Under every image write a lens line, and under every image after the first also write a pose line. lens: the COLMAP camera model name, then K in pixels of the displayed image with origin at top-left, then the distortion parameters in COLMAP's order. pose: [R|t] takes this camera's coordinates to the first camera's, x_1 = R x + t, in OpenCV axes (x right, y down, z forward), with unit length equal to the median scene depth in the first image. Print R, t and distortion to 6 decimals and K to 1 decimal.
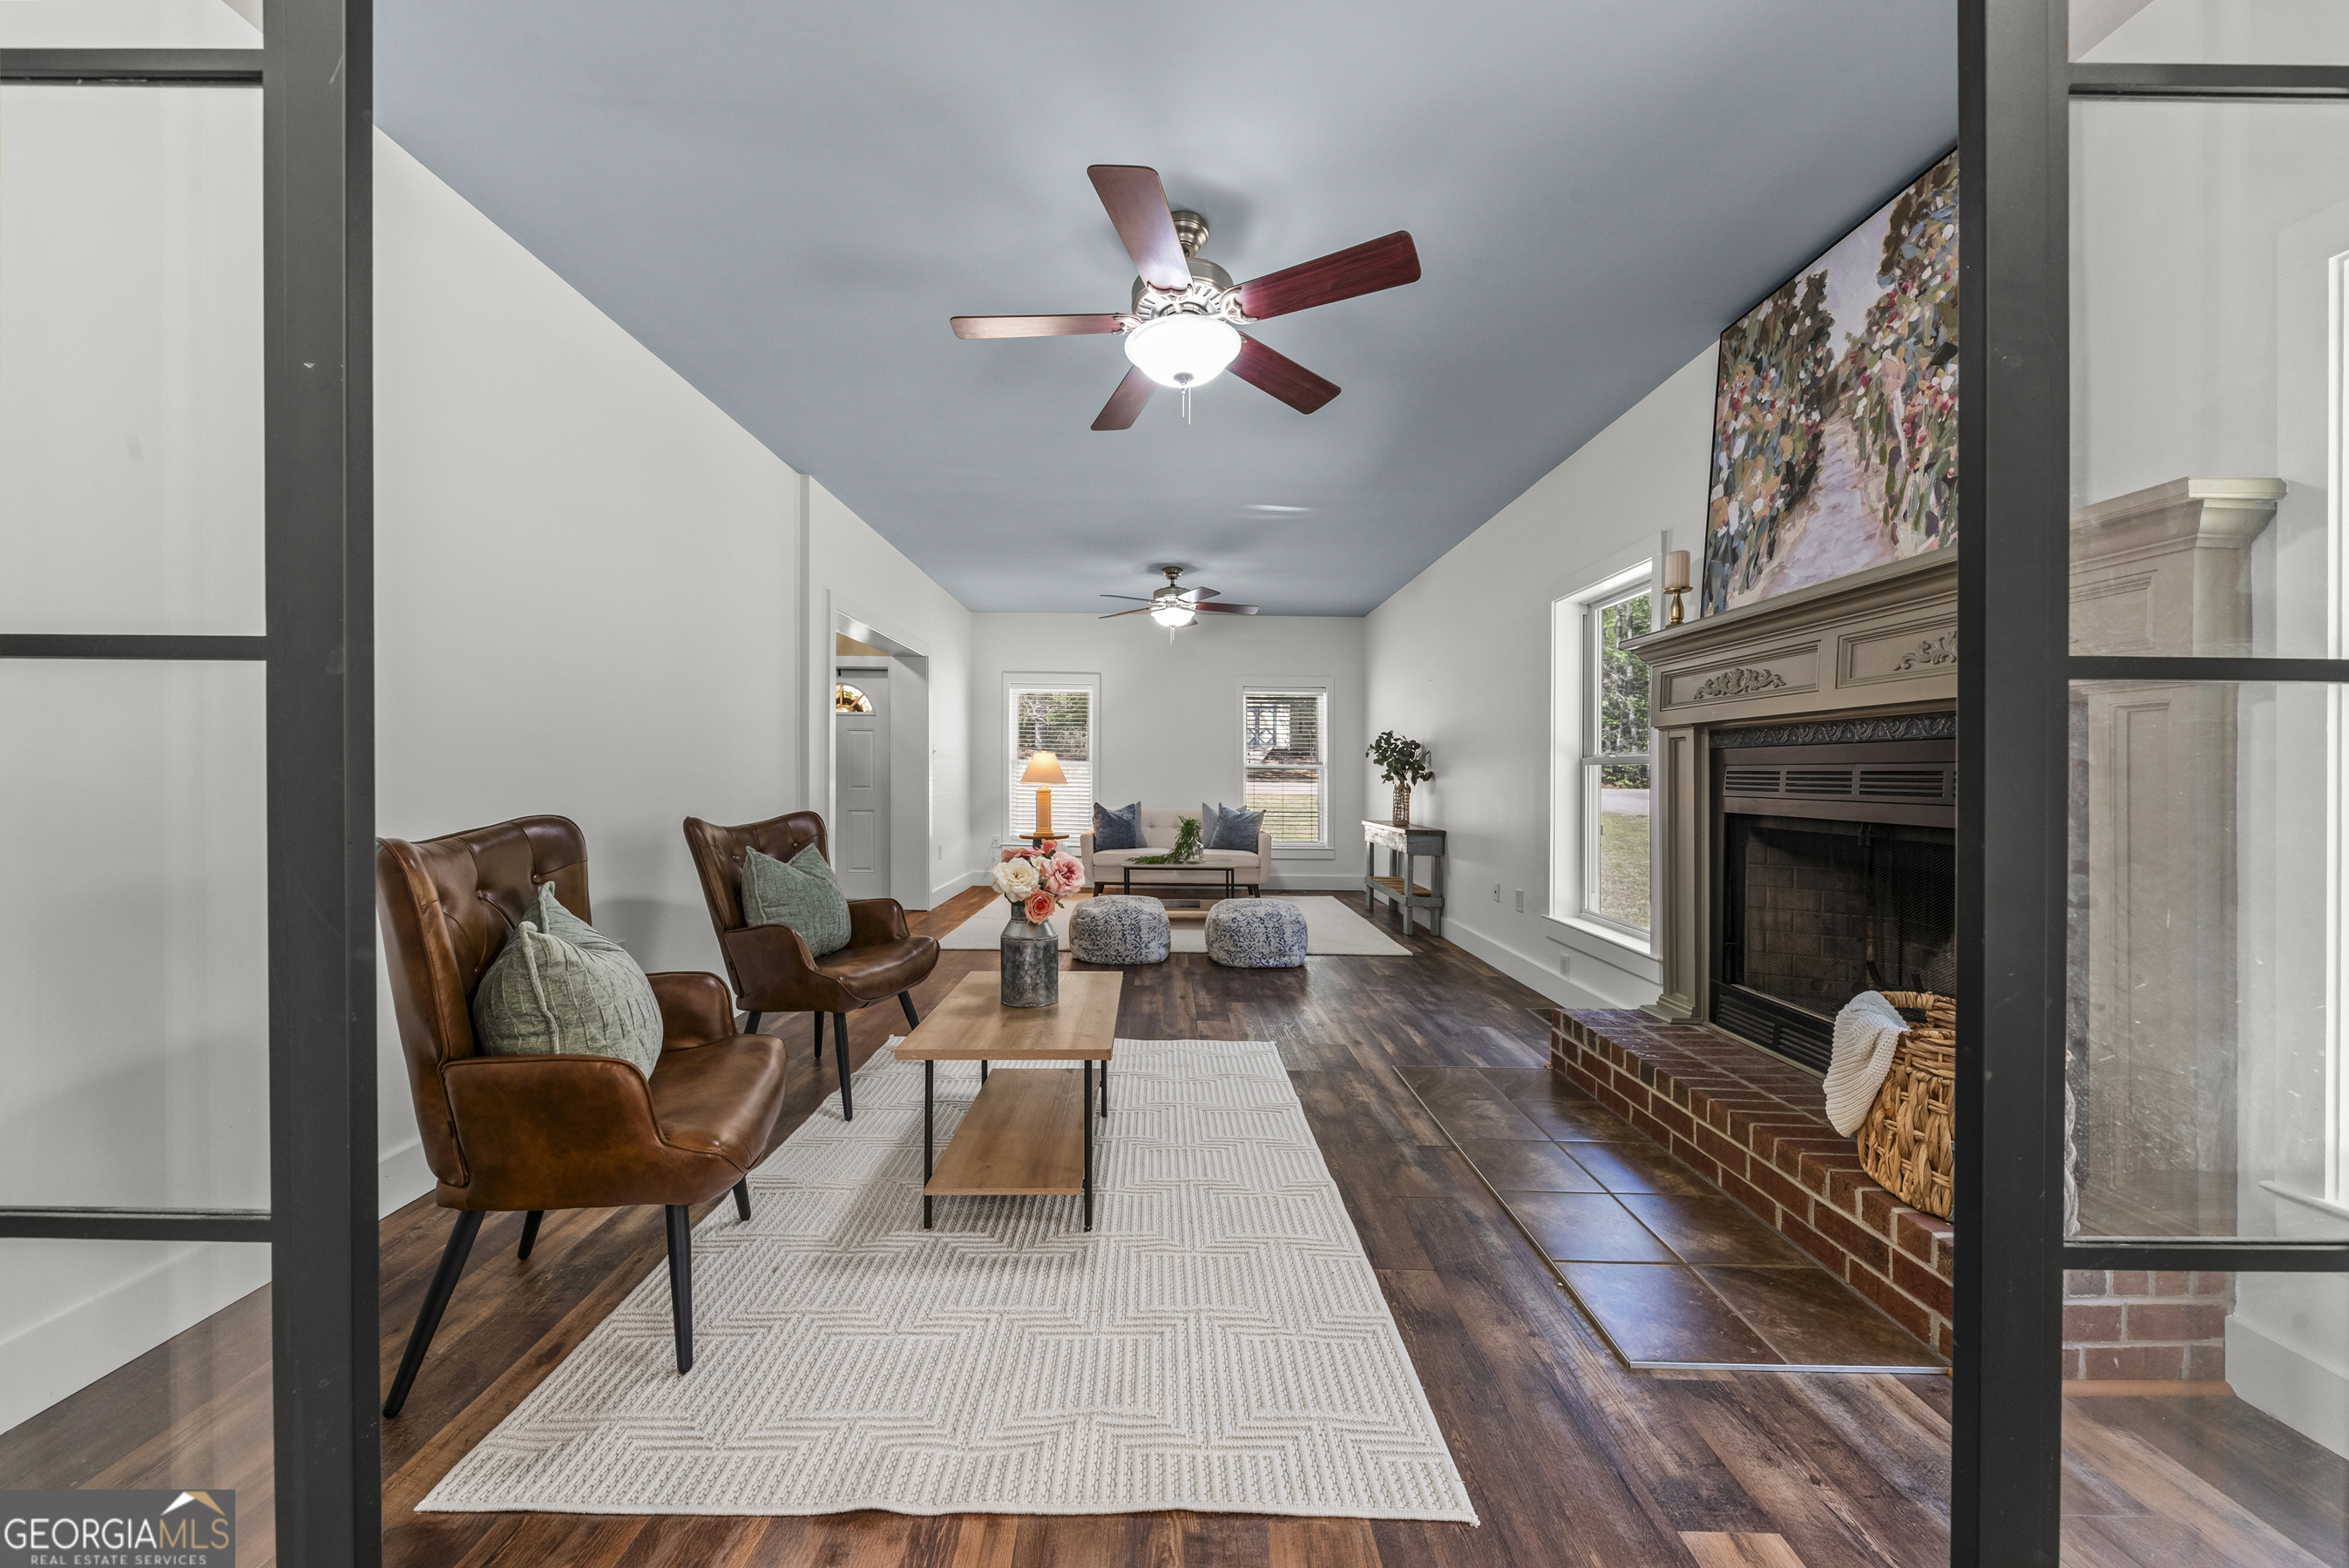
lens RADIAL K [[825.4, 0, 1172.1], [0, 825.4, 778.3], [0, 0, 1]] dist [0.009509, -0.002913]
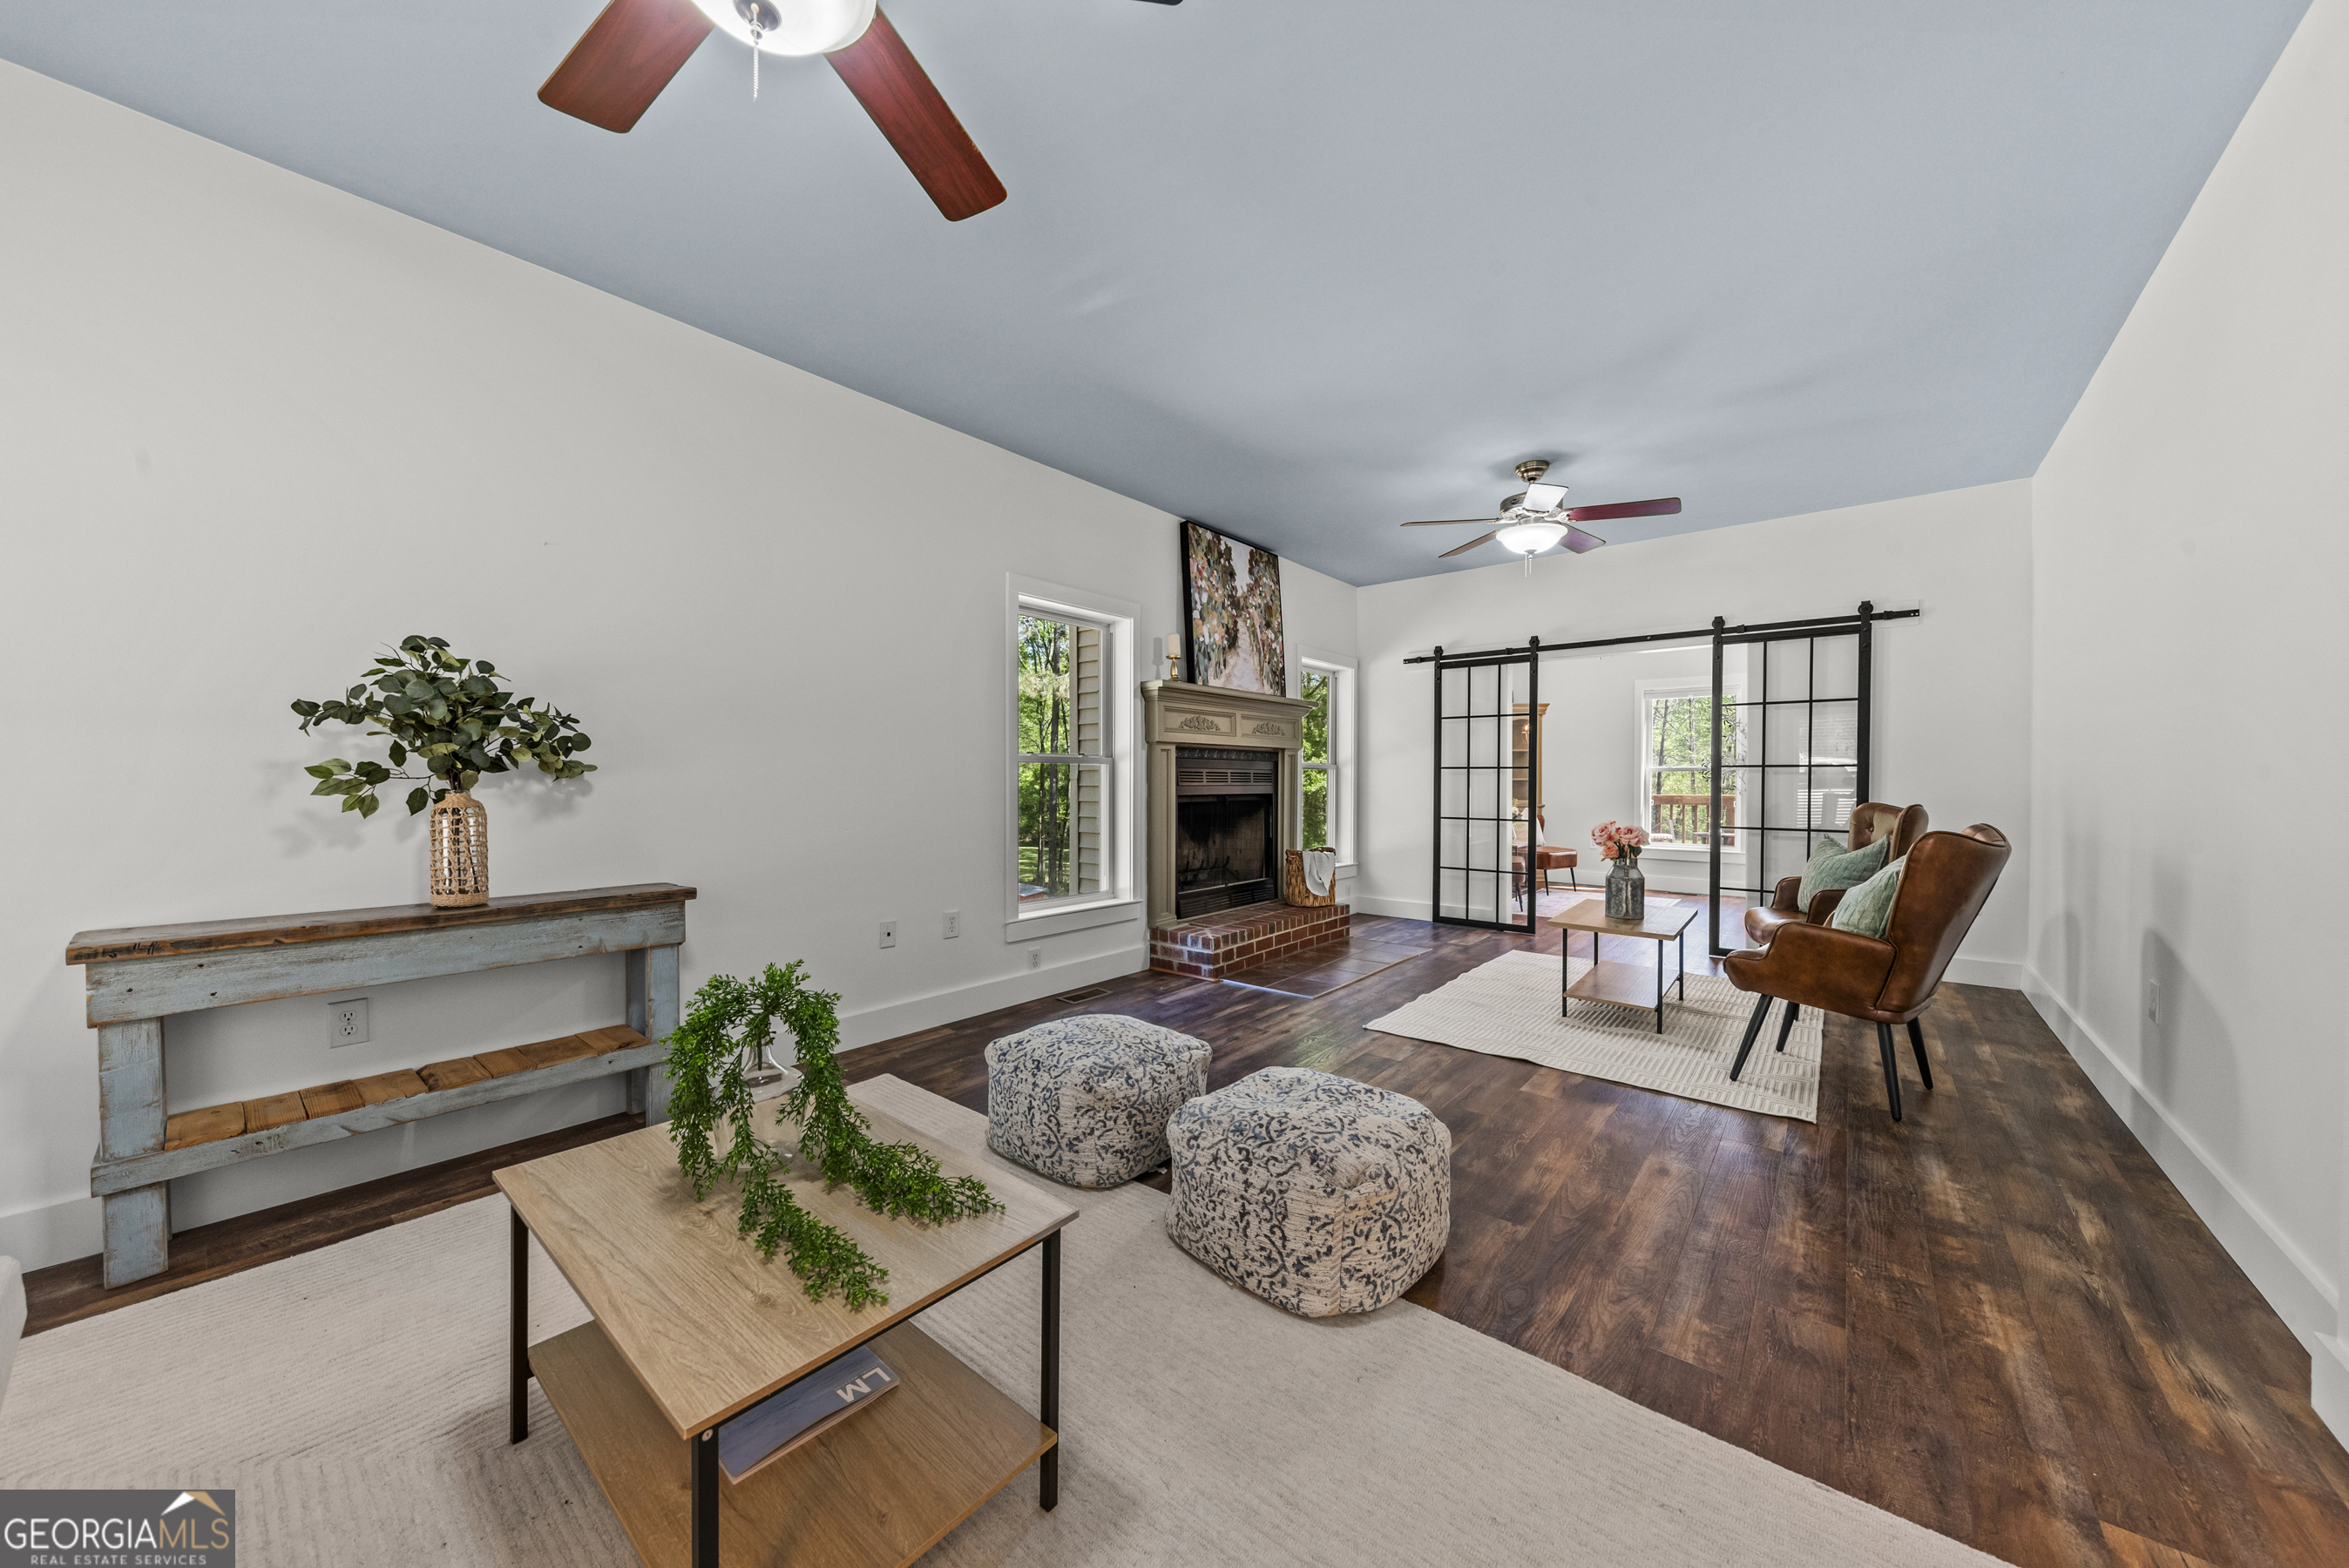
lens RADIAL K [[825.4, 0, 1170.5], [0, 825.4, 785.4], [0, 0, 1]] dist [0.009509, -0.002913]
pose [[-0.766880, -0.009151, 0.641725, -0.489305], [-0.000736, 0.999910, 0.013378, -0.003151], [-0.641790, 0.009787, -0.766818, 2.683467]]
